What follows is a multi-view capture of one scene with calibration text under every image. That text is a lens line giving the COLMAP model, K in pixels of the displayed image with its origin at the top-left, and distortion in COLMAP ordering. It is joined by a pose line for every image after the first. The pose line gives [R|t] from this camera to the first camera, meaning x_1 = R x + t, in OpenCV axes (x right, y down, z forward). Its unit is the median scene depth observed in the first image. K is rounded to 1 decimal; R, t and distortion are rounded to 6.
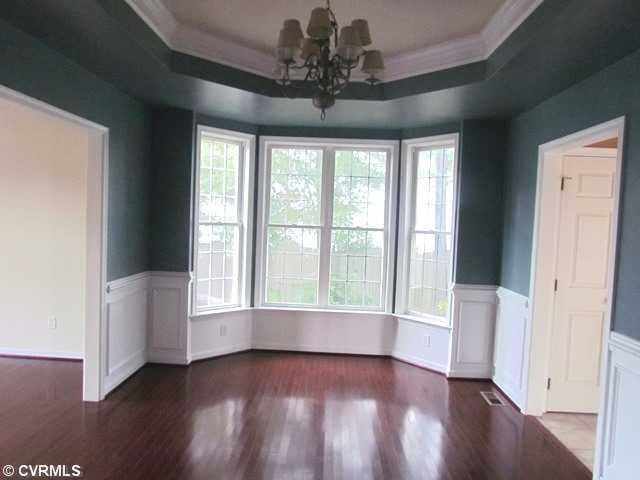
lens RADIAL K [[459.1, 0, 318.8], [0, 459.1, 242.1], [0, 0, 1]] dist [0.037576, 0.001383]
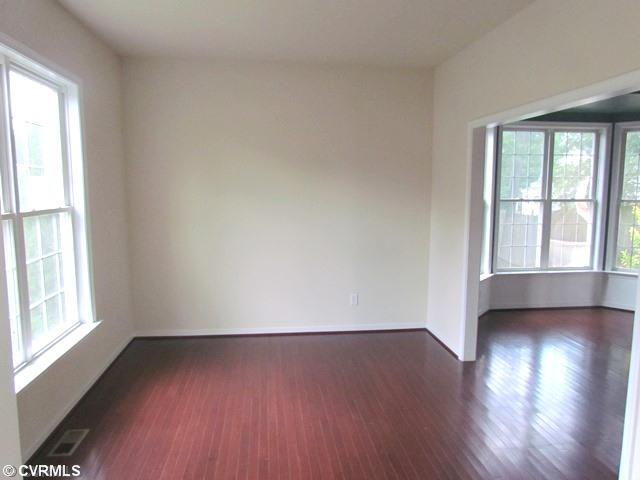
lens RADIAL K [[459.1, 0, 319.5], [0, 459.1, 241.4], [0, 0, 1]] dist [0.037576, 0.001383]
pose [[0.978505, -0.050420, 0.199963, -0.797776], [0.037541, 0.997000, 0.067686, -0.029121], [-0.202776, -0.058724, 0.977463, -0.025002]]
